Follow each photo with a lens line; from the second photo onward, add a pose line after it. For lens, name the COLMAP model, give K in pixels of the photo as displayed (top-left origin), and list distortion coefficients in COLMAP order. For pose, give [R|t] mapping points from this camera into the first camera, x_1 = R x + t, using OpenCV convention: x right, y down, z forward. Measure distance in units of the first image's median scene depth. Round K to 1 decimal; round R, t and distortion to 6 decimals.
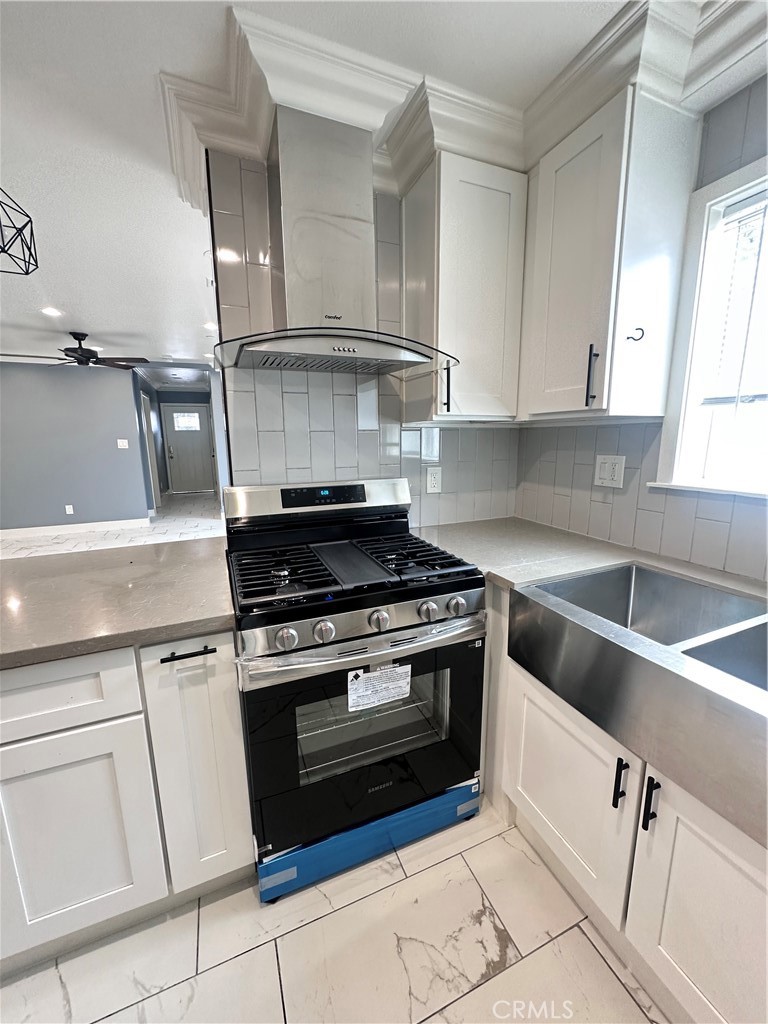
lens RADIAL K [[410.6, 0, 387.3], [0, 410.6, 512.1], [0, 0, 1]] dist [-0.001442, 0.000202]
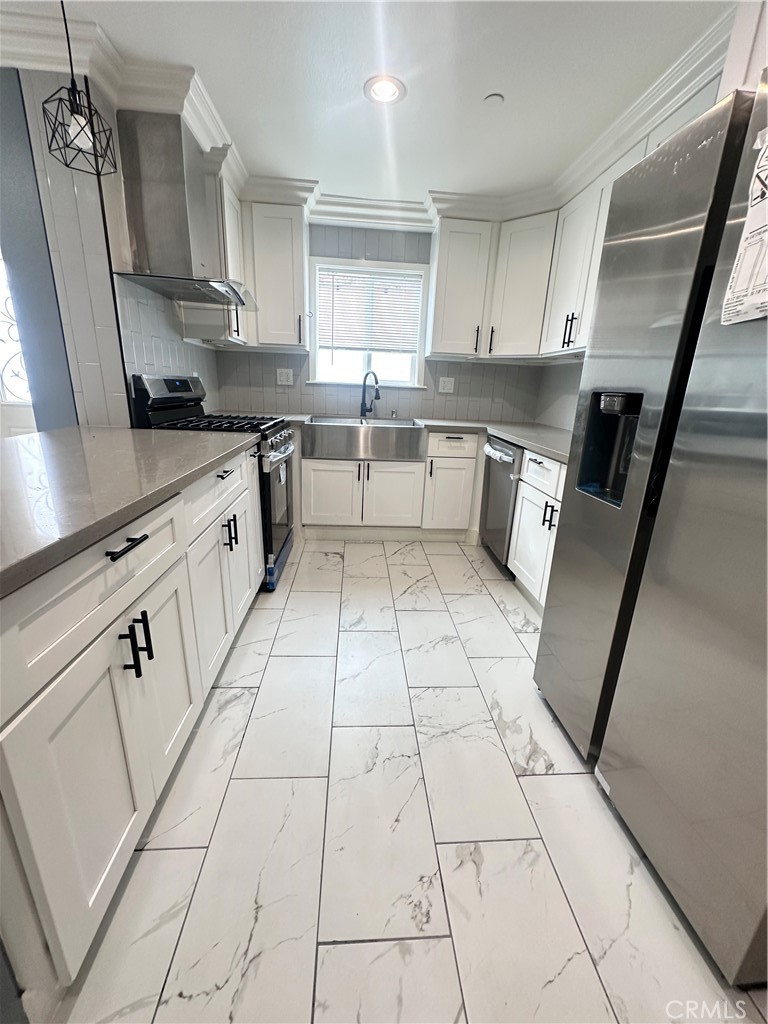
lens RADIAL K [[410.6, 0, 387.0], [0, 410.6, 515.7], [0, 0, 1]] dist [-0.001442, 0.000202]
pose [[0.318623, -0.261267, 0.911164, -1.549771], [0.128187, 0.964309, 0.231681, 0.183243], [-0.939174, 0.042980, 0.340742, -0.173680]]
